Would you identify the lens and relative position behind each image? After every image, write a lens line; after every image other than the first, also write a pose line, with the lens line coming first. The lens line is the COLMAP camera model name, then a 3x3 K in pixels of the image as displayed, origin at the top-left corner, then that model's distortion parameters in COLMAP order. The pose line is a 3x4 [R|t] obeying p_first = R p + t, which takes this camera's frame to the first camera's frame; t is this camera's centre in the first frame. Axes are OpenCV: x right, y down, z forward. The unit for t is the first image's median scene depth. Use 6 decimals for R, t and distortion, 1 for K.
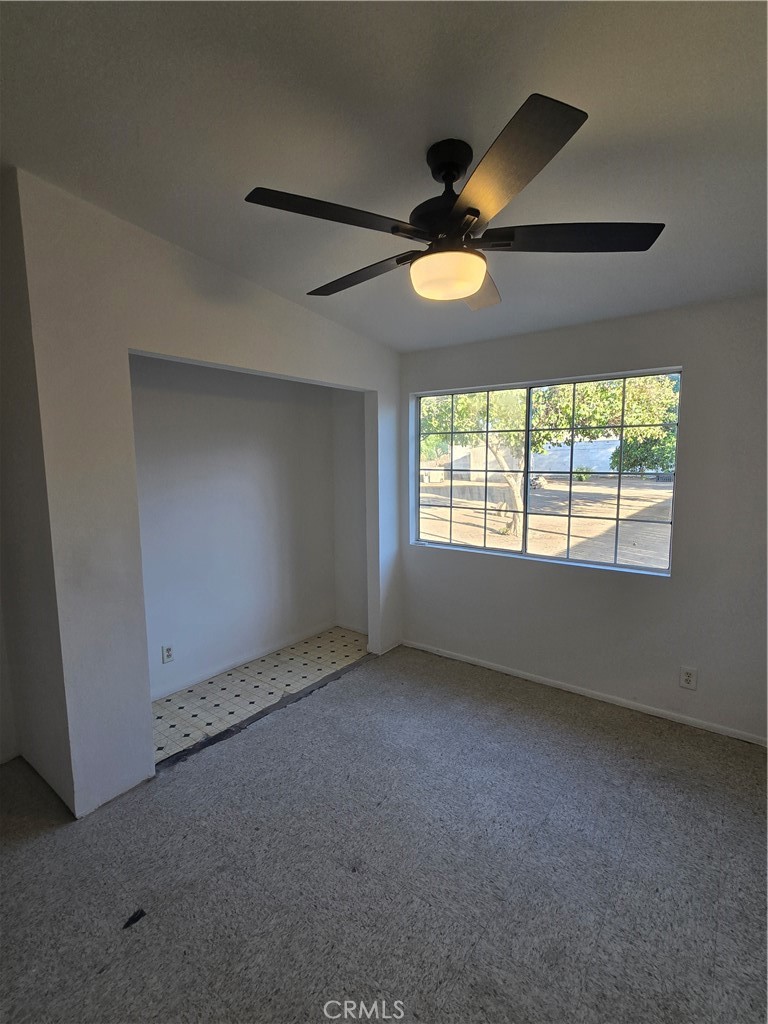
lens RADIAL K [[481.3, 0, 380.7], [0, 481.3, 512.6], [0, 0, 1]] dist [-0.002445, 0.007941]
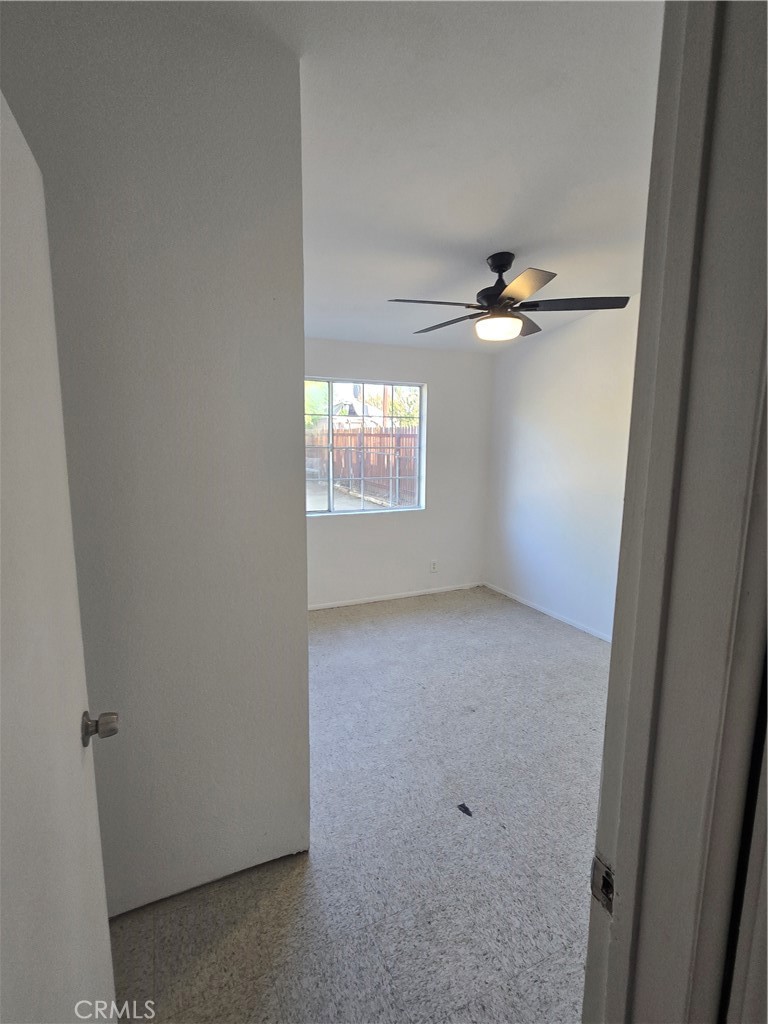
lens RADIAL K [[481.3, 0, 380.7], [0, 481.3, 512.6], [0, 0, 1]] dist [-0.002445, 0.007941]
pose [[0.459106, -0.115771, 0.880806, -1.211100], [0.084748, 0.992658, 0.086299, -0.016989], [-0.884330, 0.035026, 0.465547, 0.458284]]
